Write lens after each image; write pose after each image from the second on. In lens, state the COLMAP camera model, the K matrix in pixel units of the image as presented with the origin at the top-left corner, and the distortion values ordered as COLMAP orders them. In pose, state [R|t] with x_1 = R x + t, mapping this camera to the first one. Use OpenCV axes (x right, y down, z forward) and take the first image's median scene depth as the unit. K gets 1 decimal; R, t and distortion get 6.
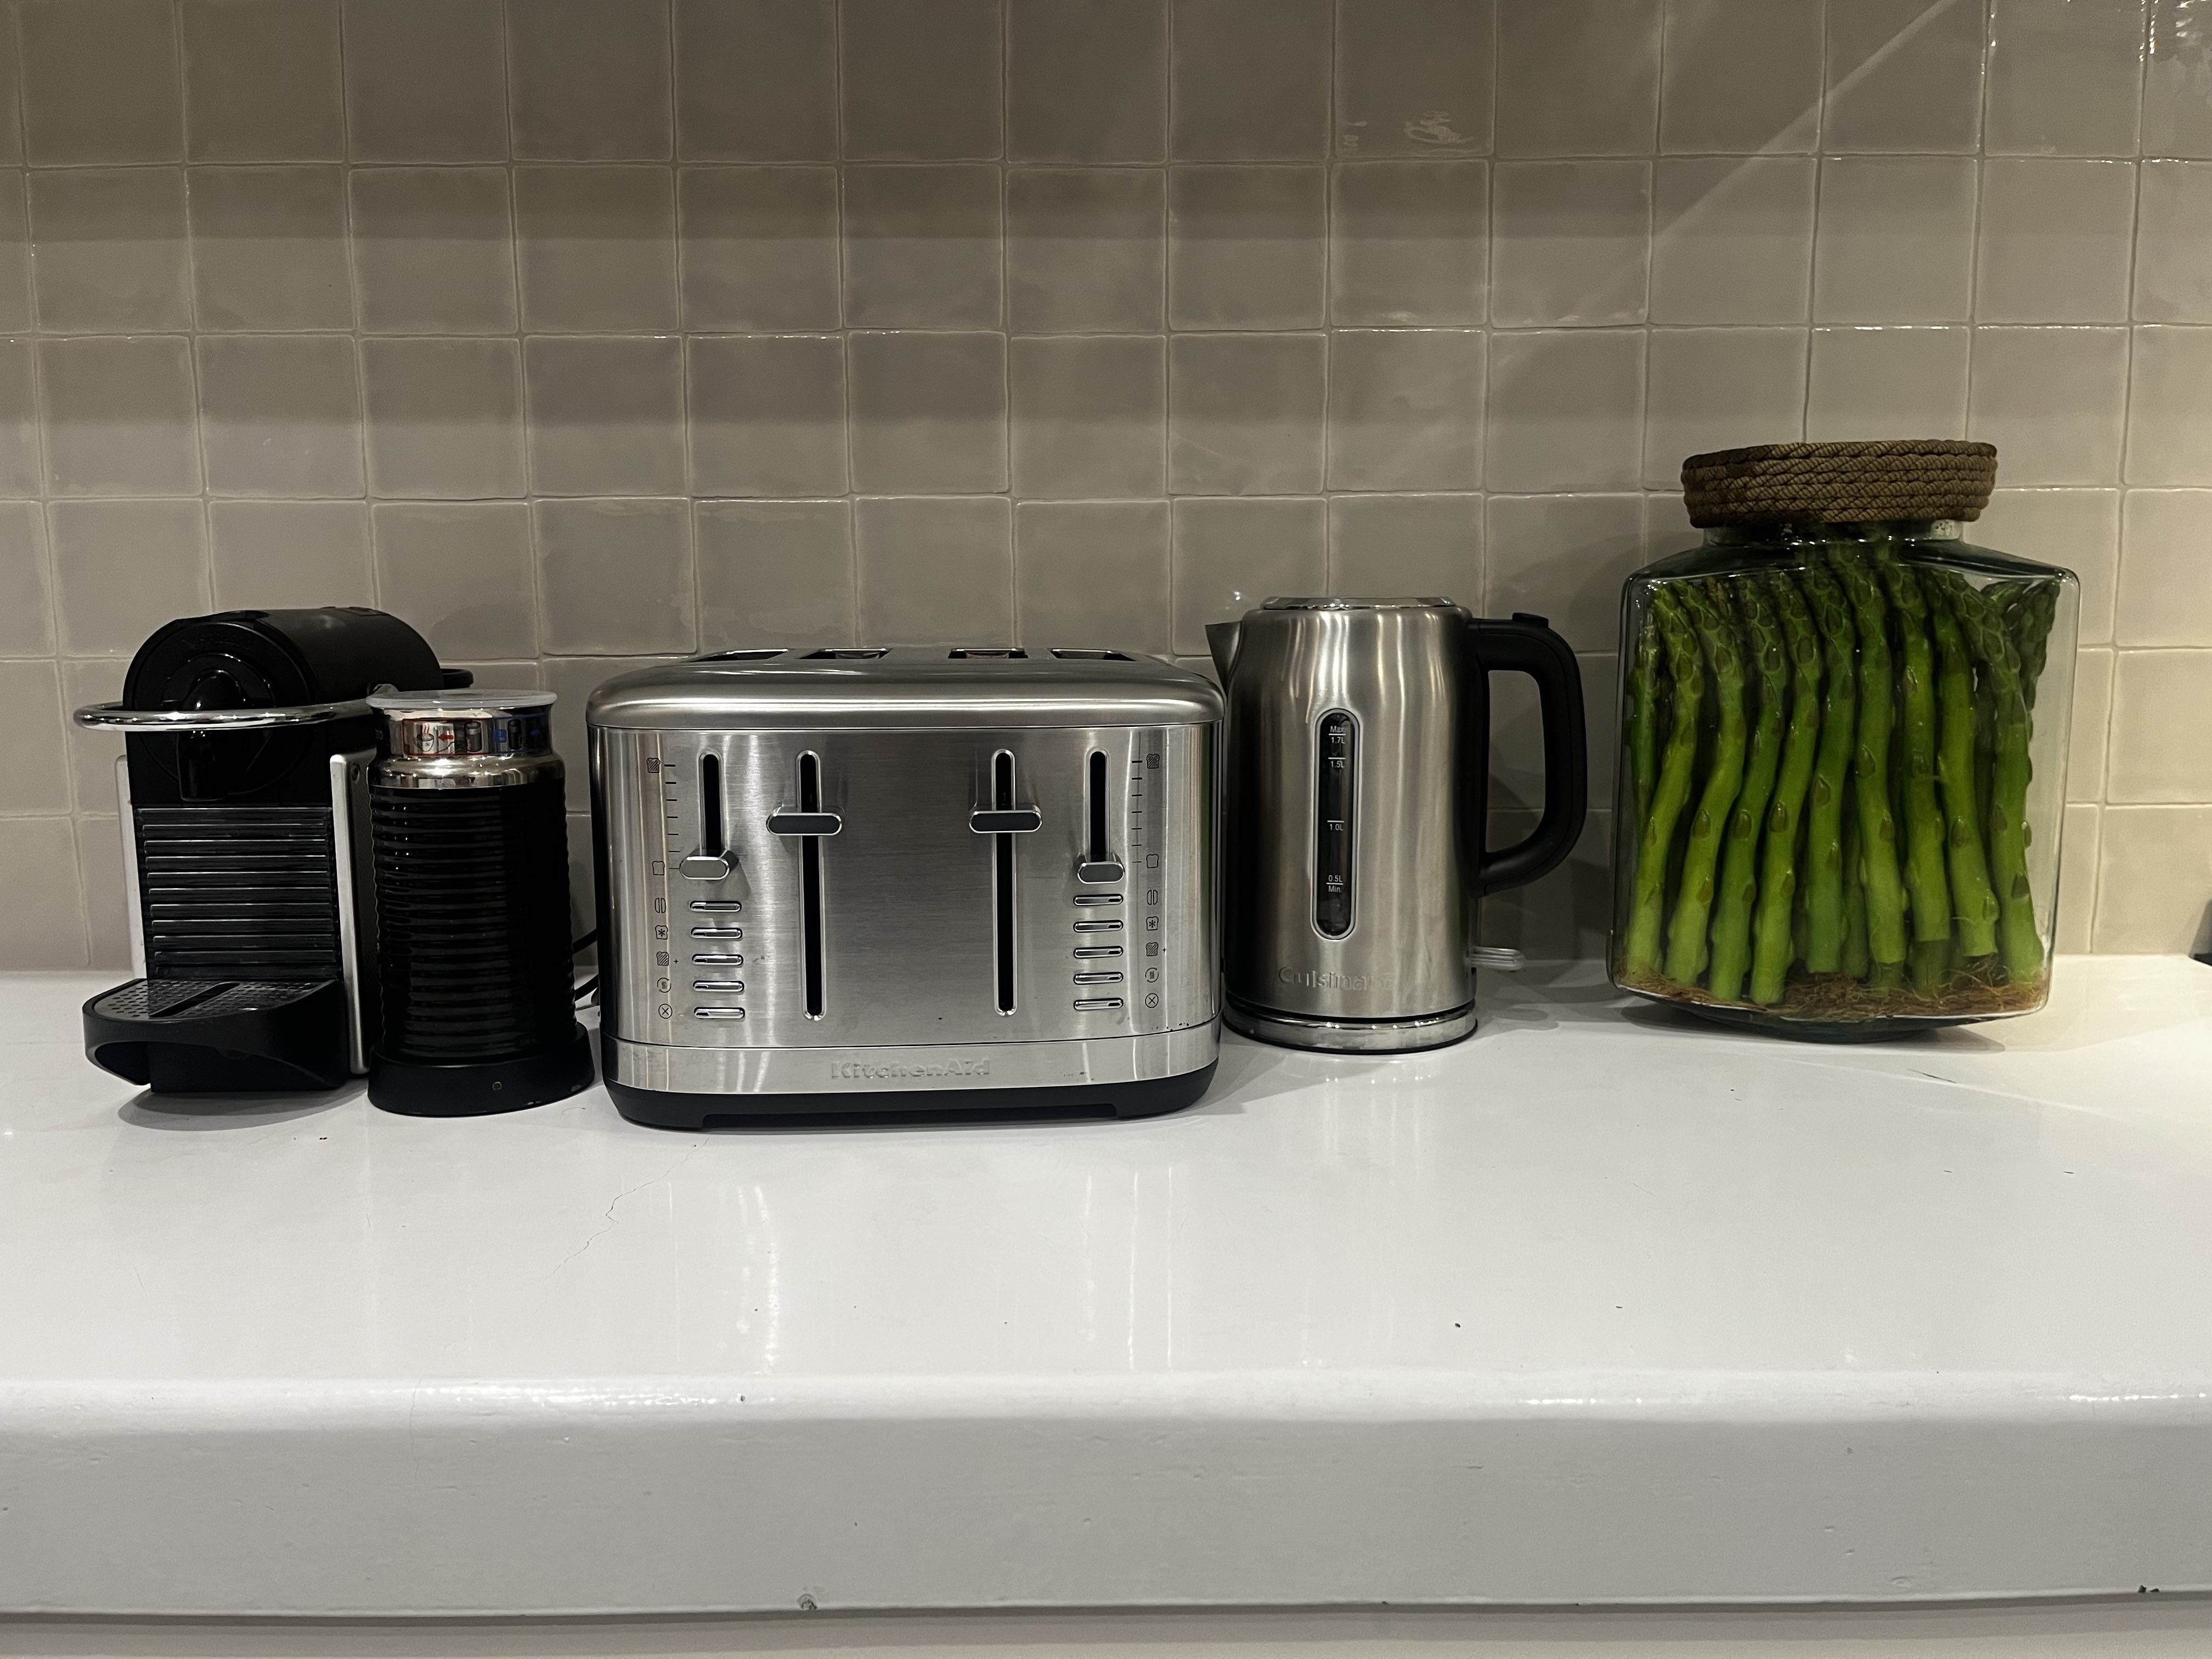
lens RADIAL K [[1669.7, 0, 1105.7], [0, 1669.7, 838.4], [0, 0, 1]] dist [0.059622, -0.075414]
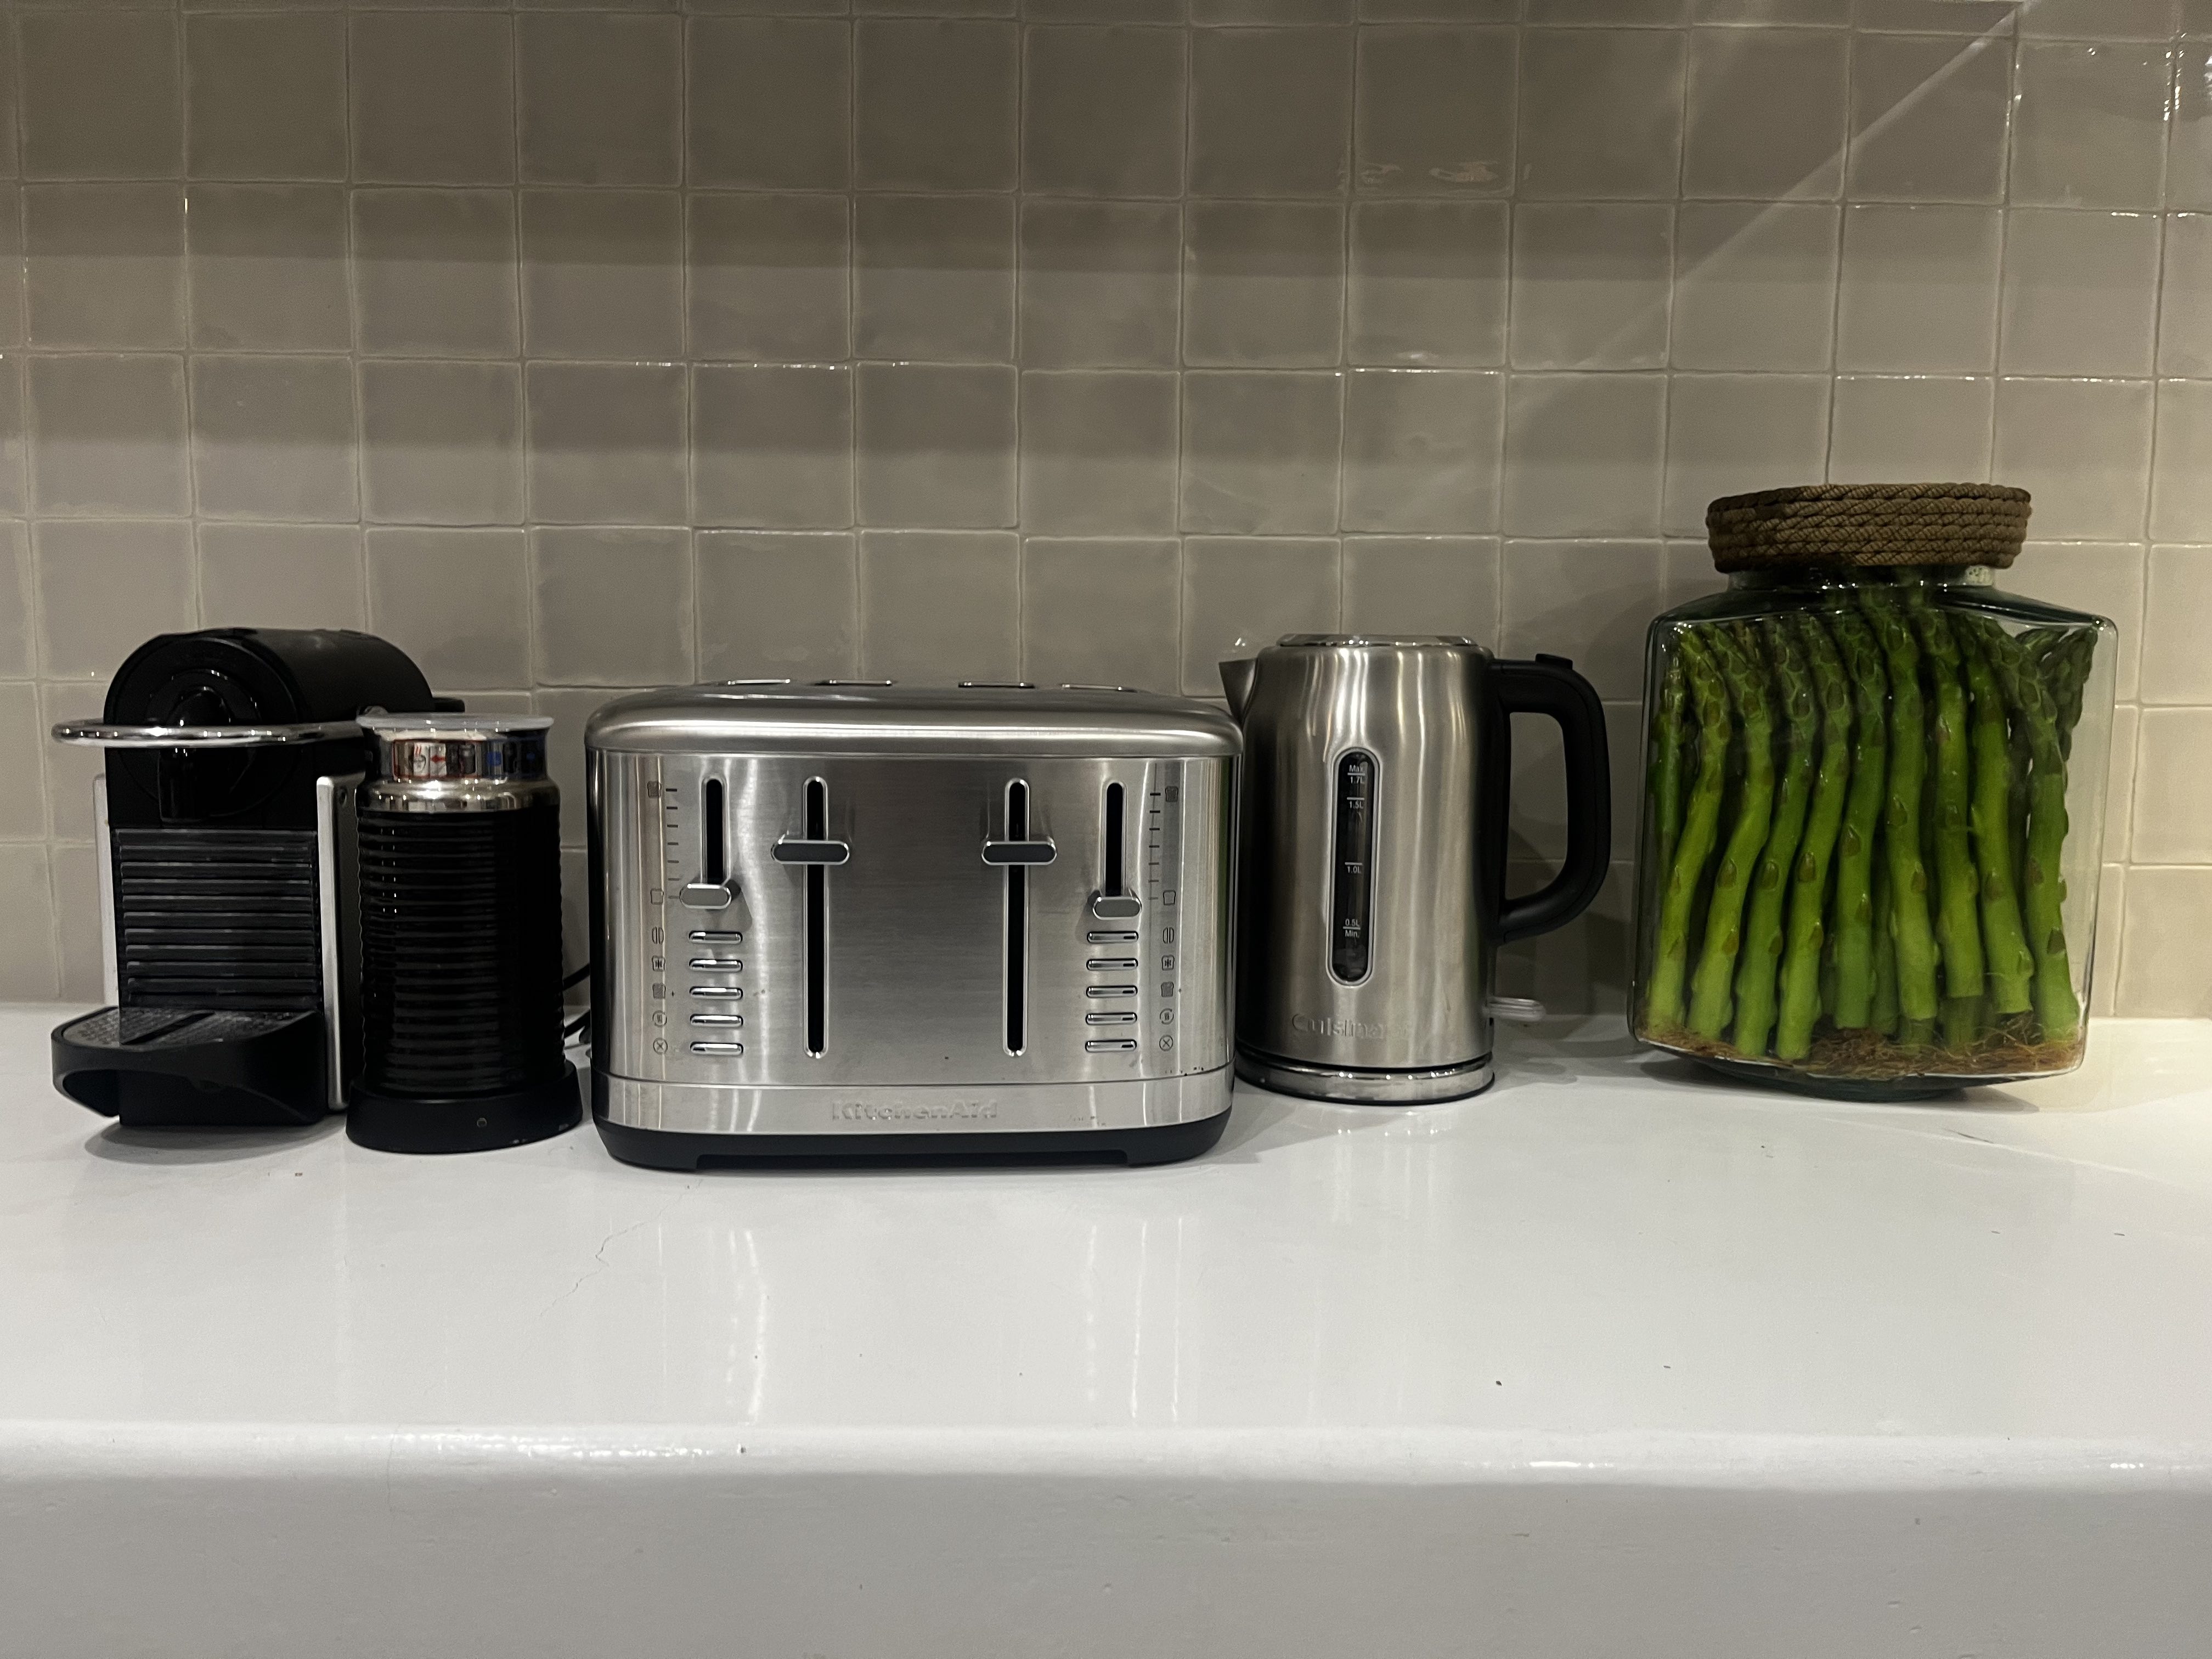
lens RADIAL K [[1669.0, 0, 1097.3], [0, 1669.0, 855.0], [0, 0, 1]] dist [0.060919, -0.077153]
pose [[0.999848, 0.016076, 0.006817, -0.016969], [-0.015879, 0.999479, -0.028106, 0.013835], [-0.007266, 0.027994, 0.999582, 0.029242]]
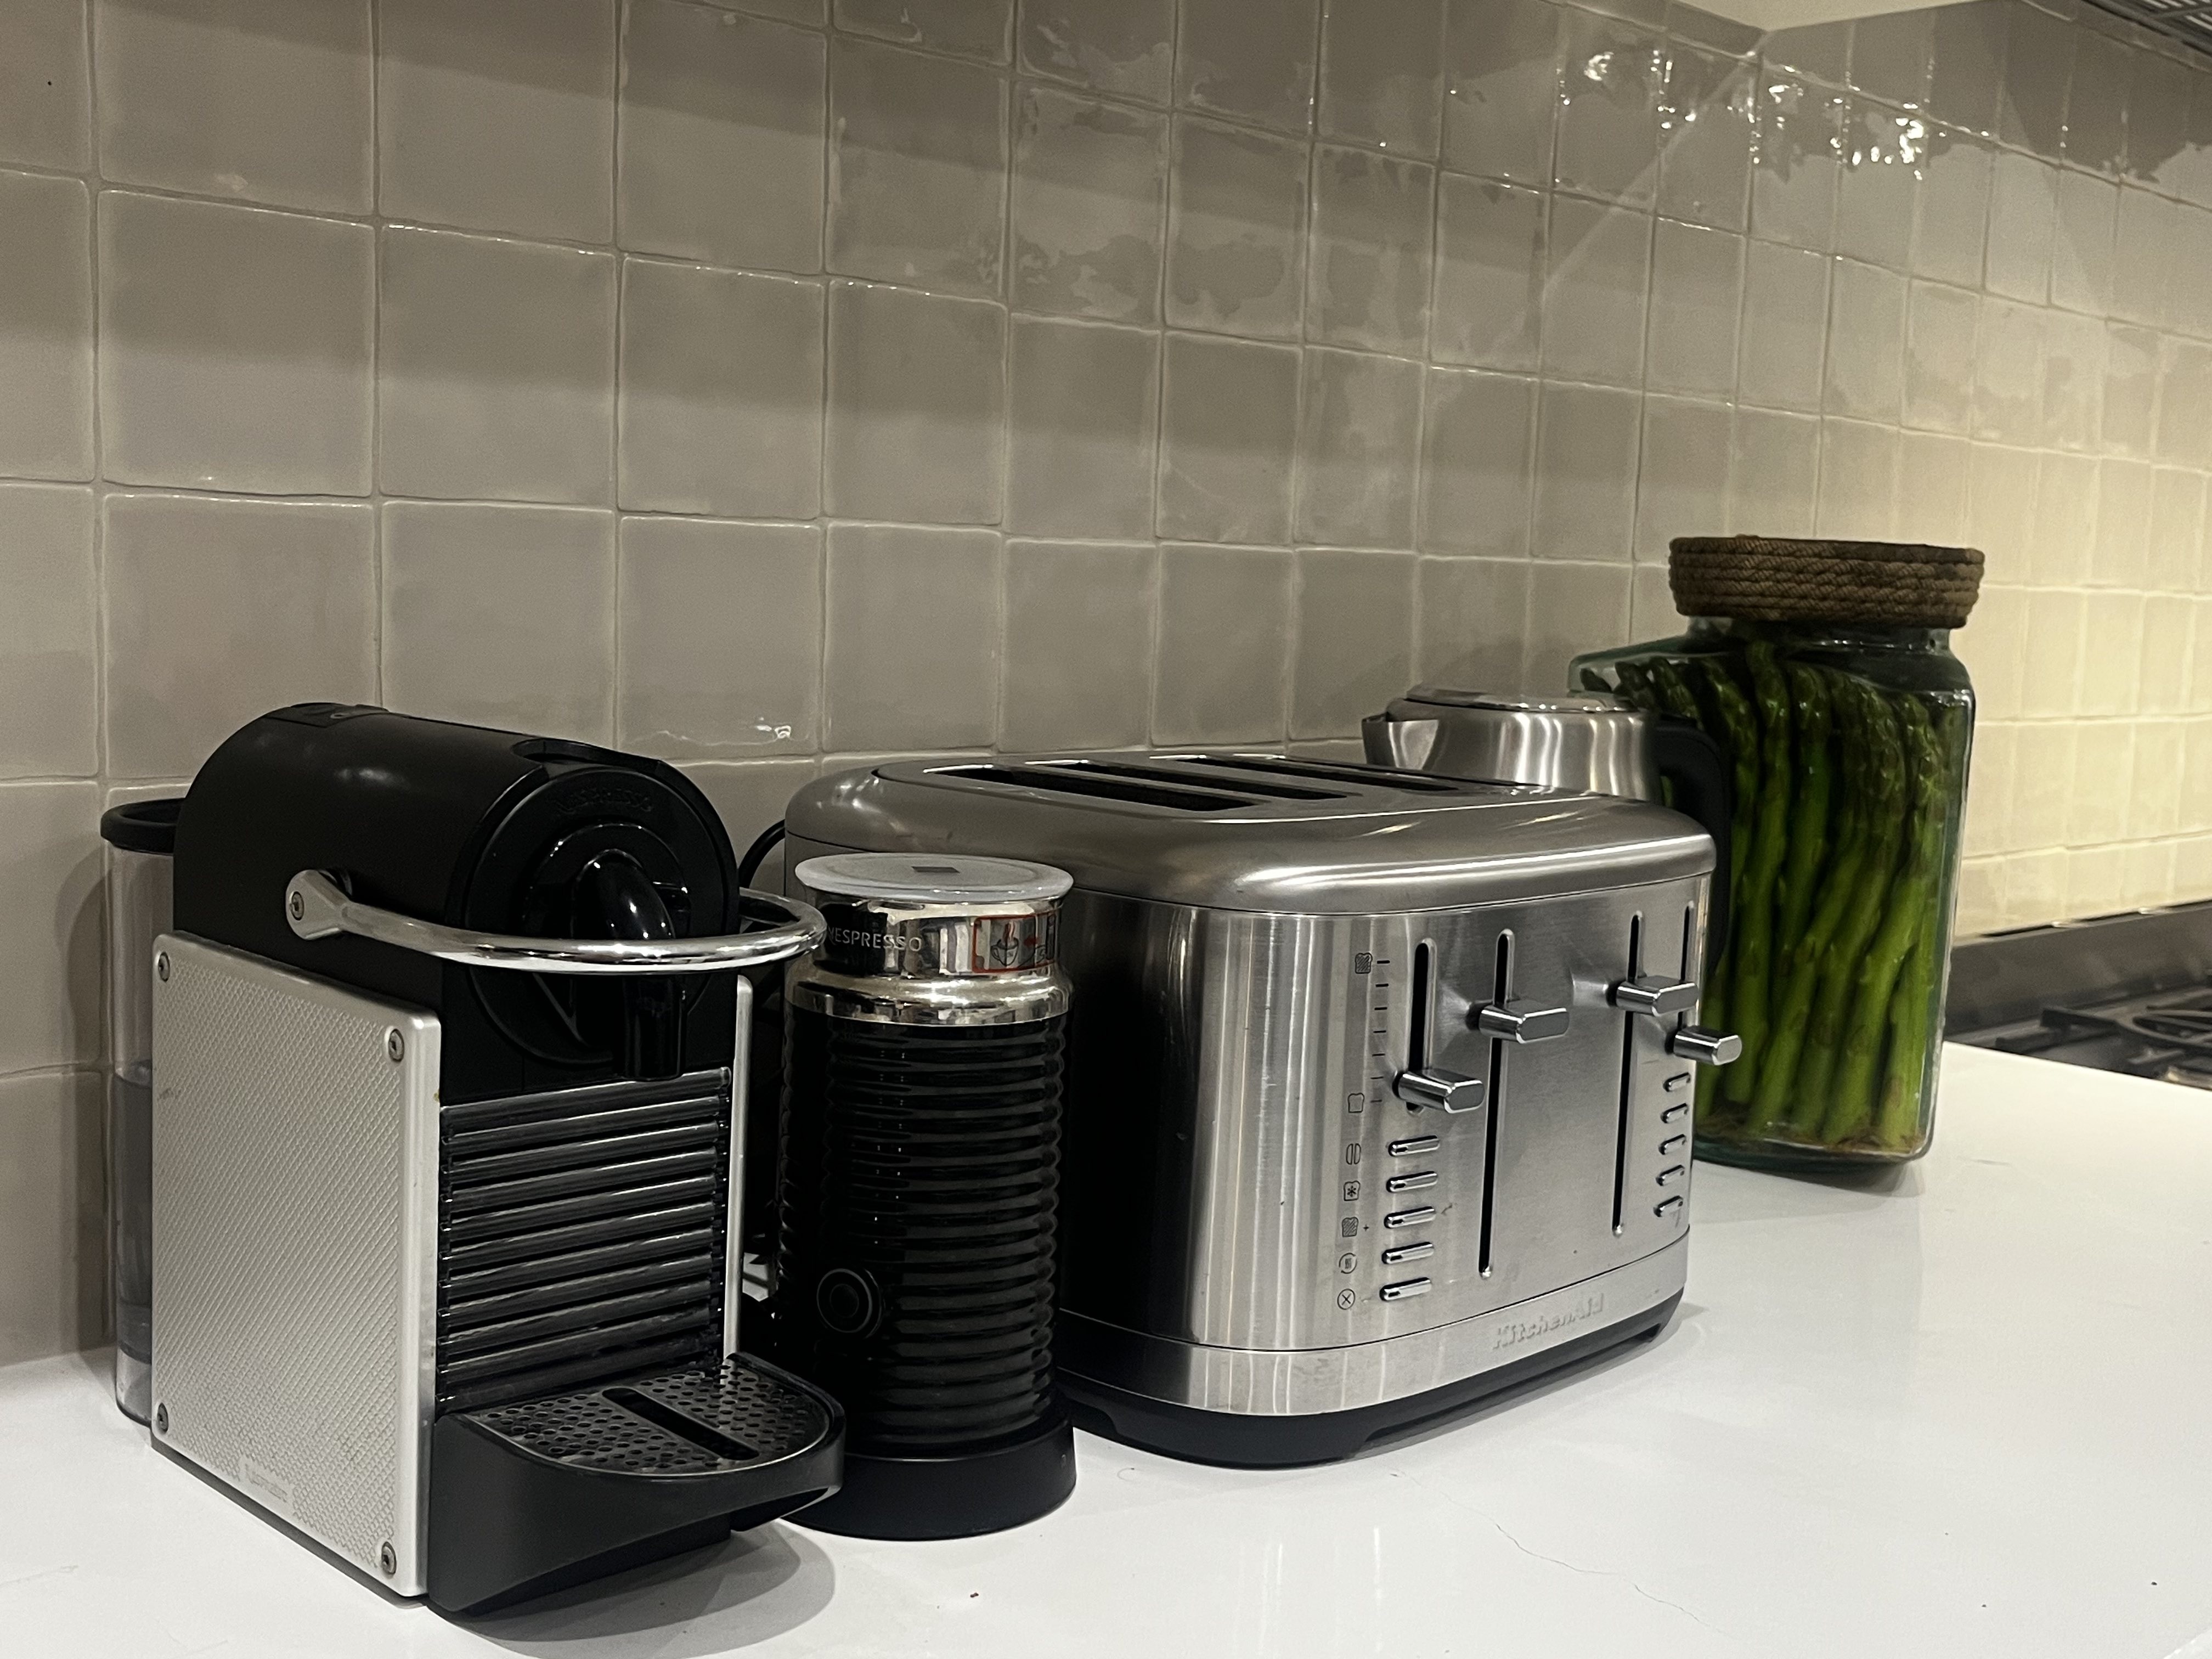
lens RADIAL K [[2536.3, 0, 1106.0], [0, 2536.3, 829.5], [0, 0, 1]] dist [0.091363, 0.009463]
pose [[0.719351, -0.036836, 0.693670, -0.912311], [0.049237, 0.998785, 0.001978, -0.089769], [-0.692900, 0.032731, 0.720291, 0.224776]]
